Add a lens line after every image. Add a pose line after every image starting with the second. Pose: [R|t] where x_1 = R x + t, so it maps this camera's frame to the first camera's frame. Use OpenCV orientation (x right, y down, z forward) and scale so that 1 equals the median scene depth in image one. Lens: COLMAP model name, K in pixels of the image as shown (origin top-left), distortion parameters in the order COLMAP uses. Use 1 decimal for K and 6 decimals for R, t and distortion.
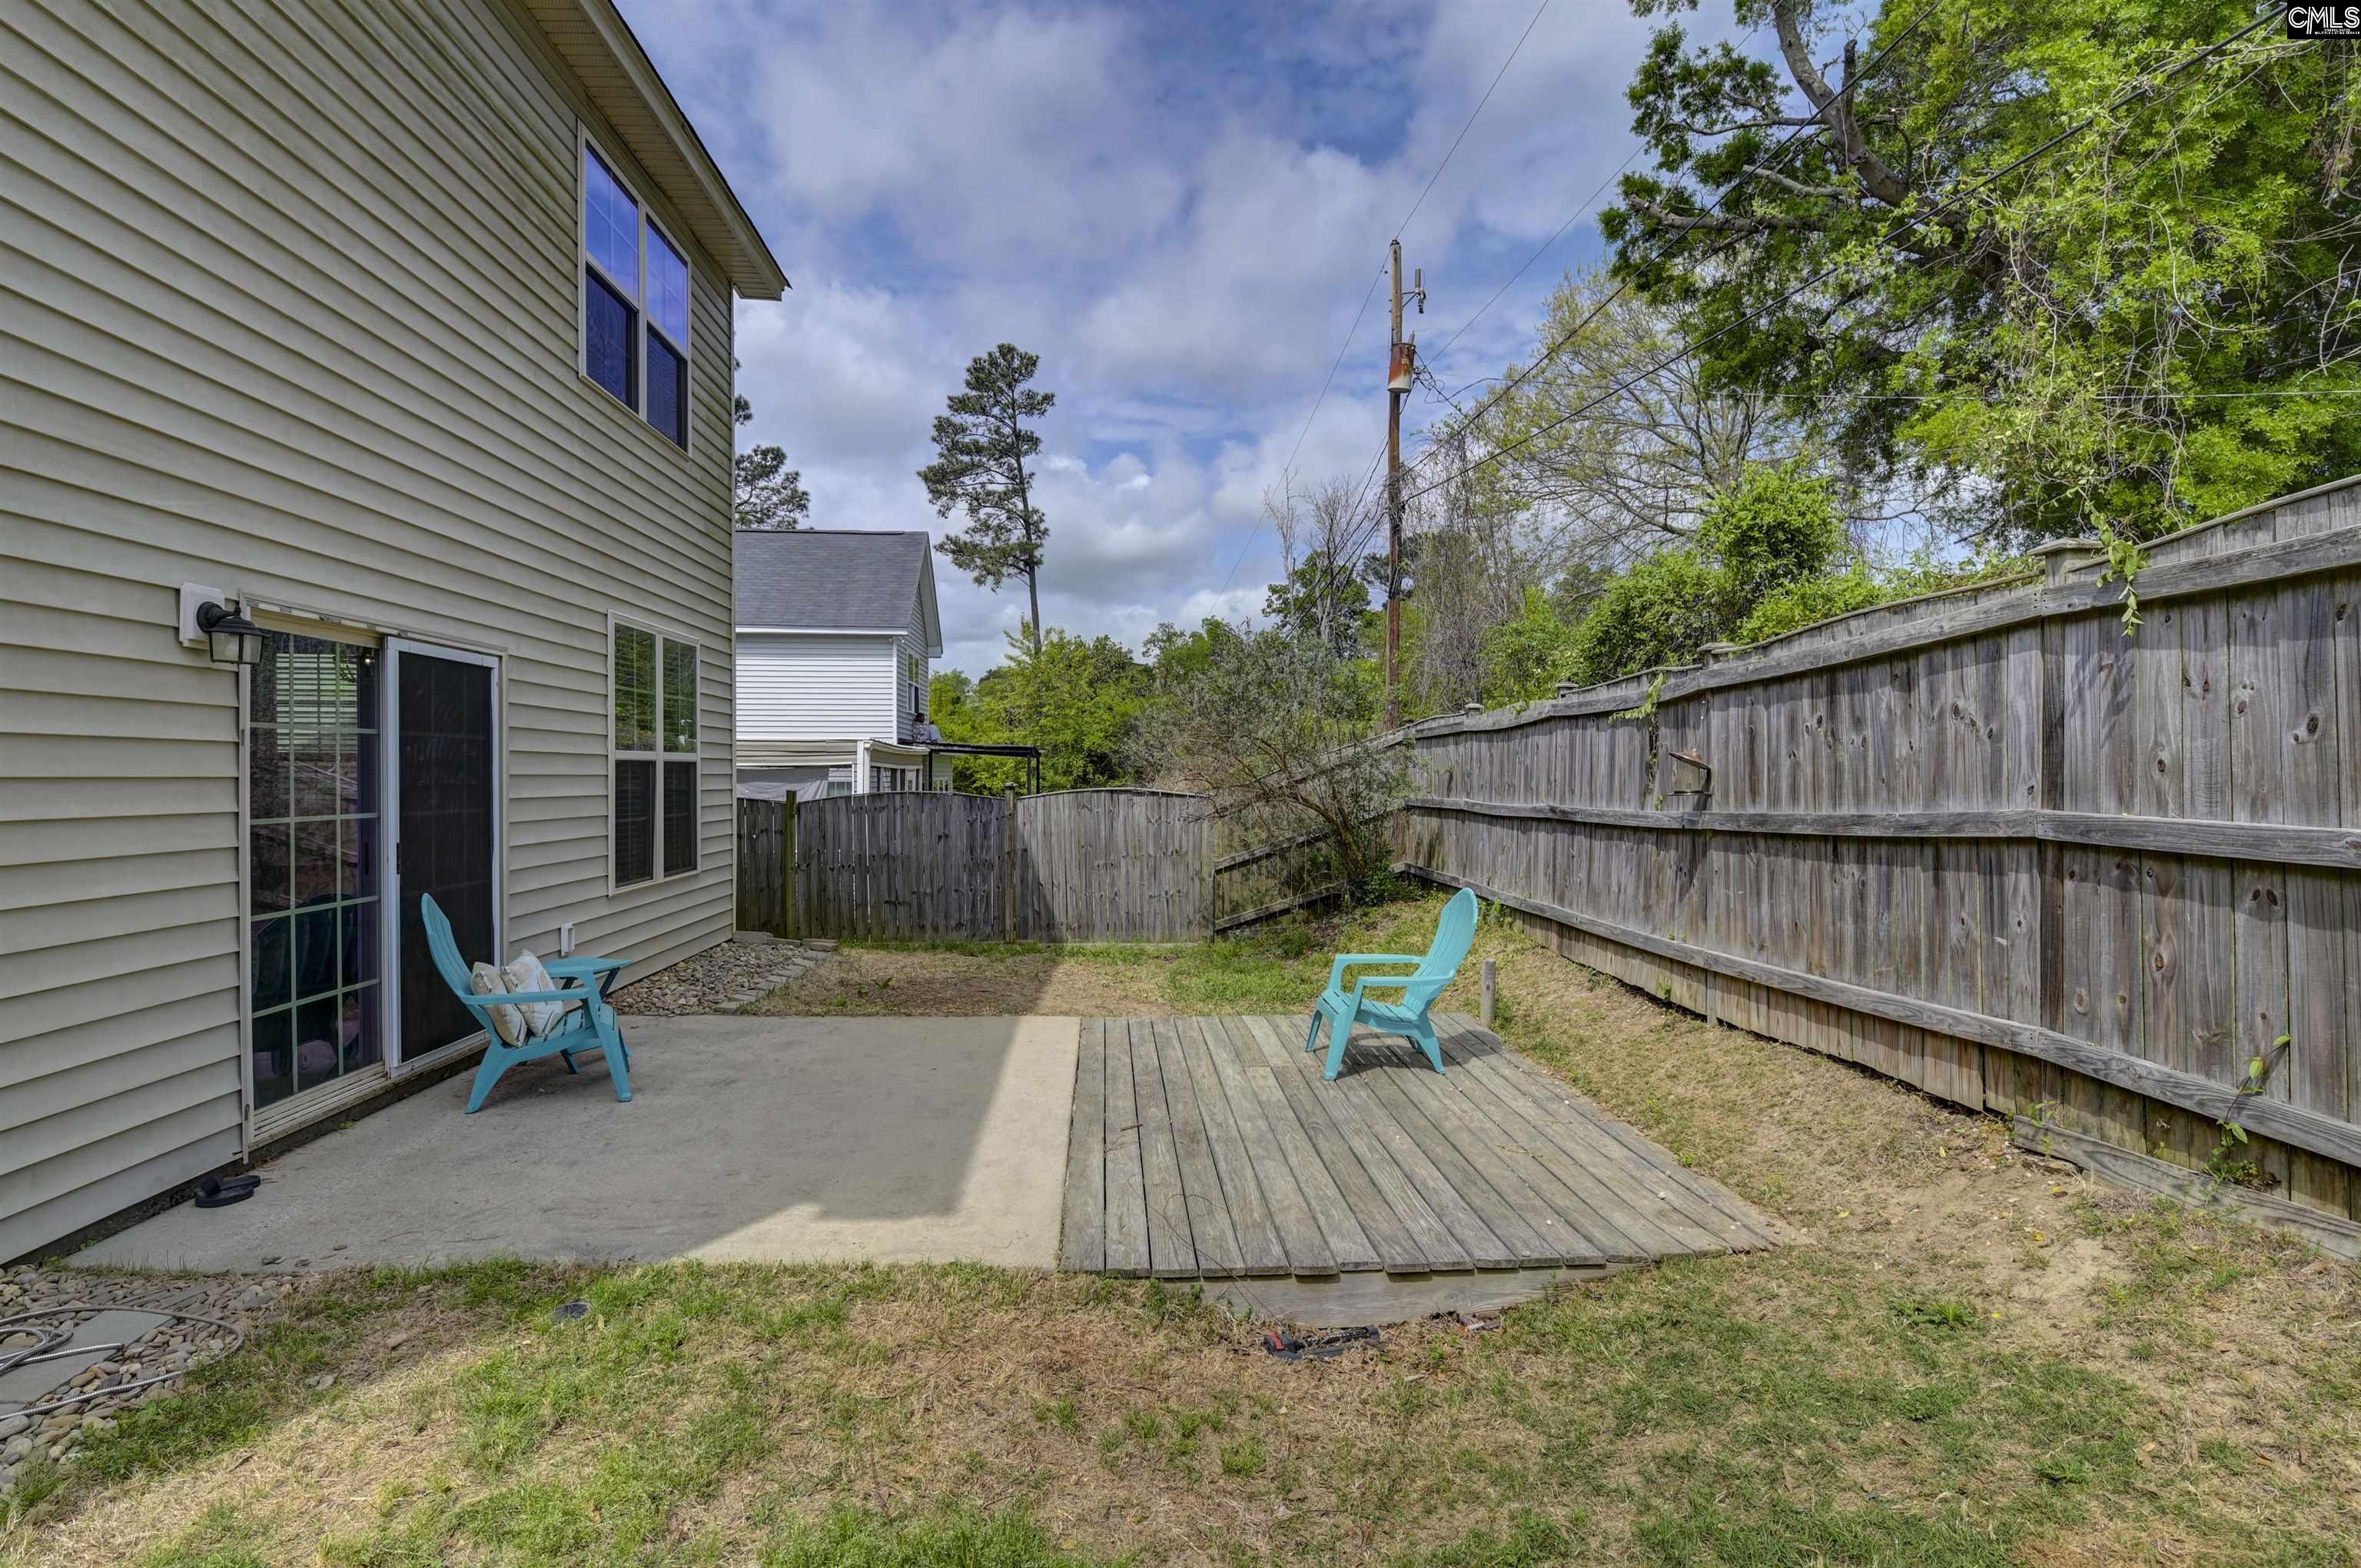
lens RADIAL K [[1137.6, 0, 1180.5], [0, 1137.6, 784.0], [0, 0, 1]] dist [0.010784, -0.014265]
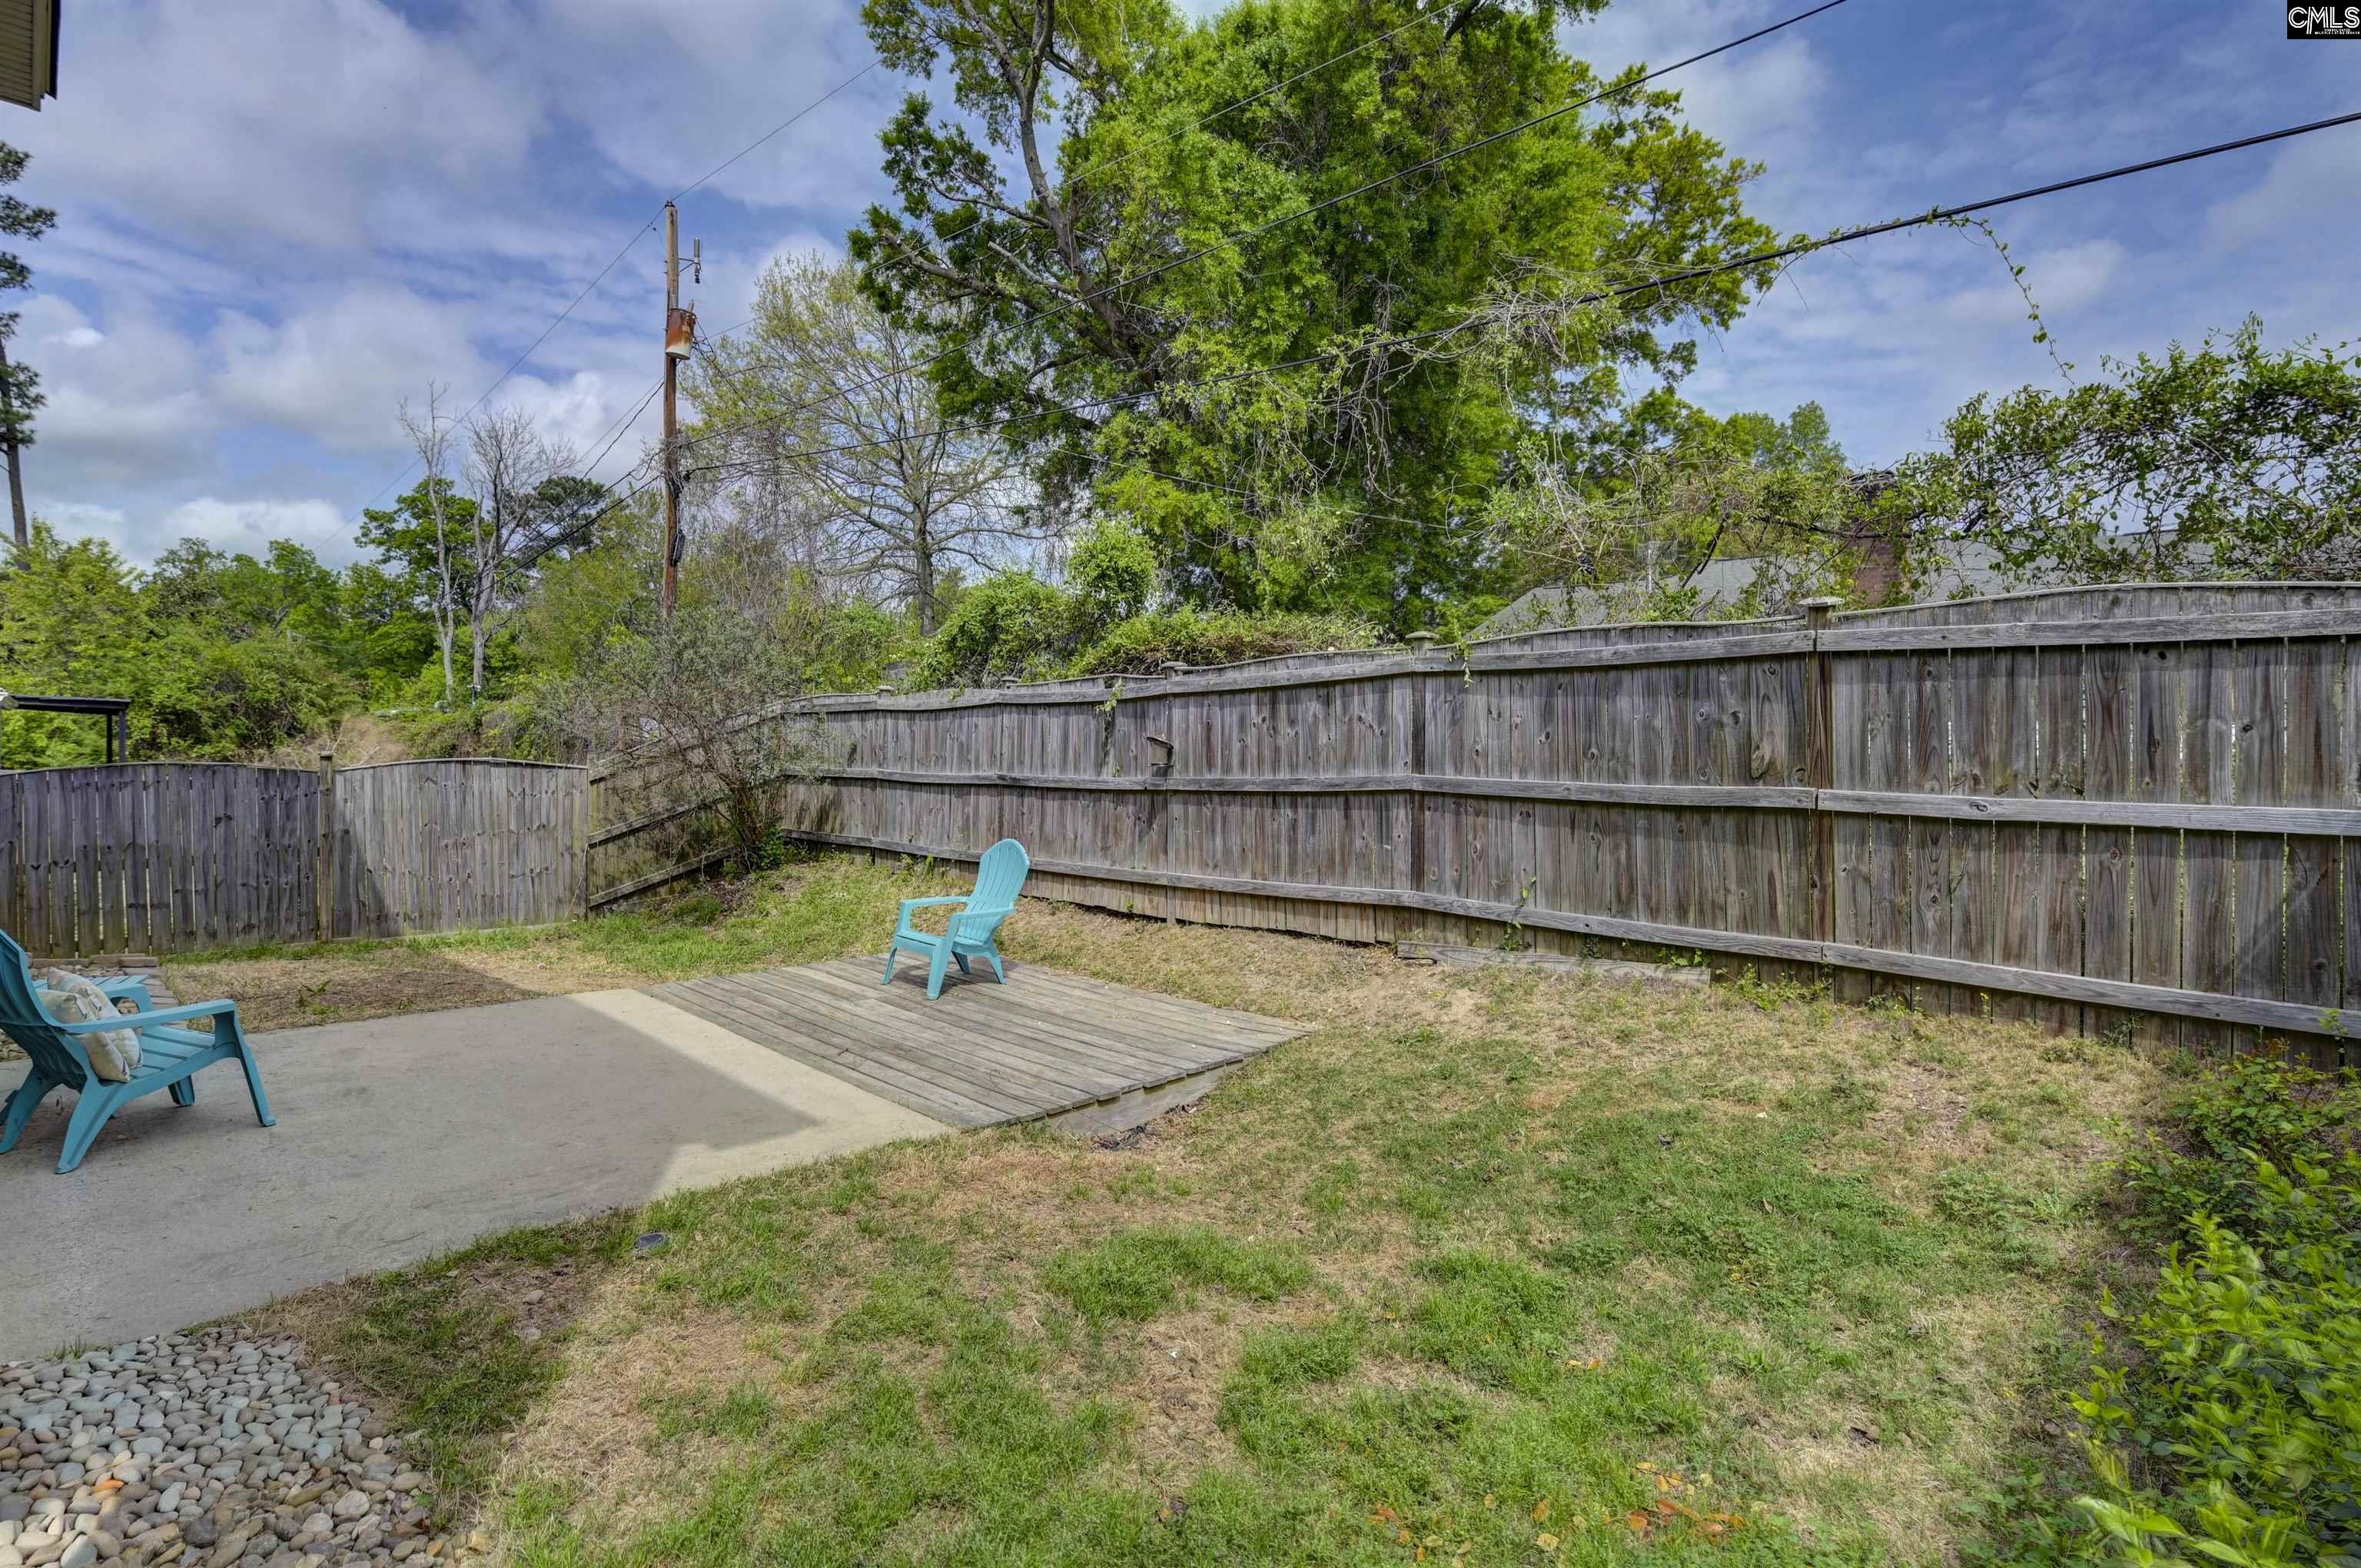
lens RADIAL K [[1120.2, 0, 1181.0], [0, 1120.2, 748.4], [0, 0, 1]] dist [0.002981, -0.007582]
pose [[0.750359, 0.006715, 0.660996, -0.525524], [-0.004818, 0.999977, -0.004689, -0.007085], [-0.661013, 0.000334, 0.750374, -0.092716]]
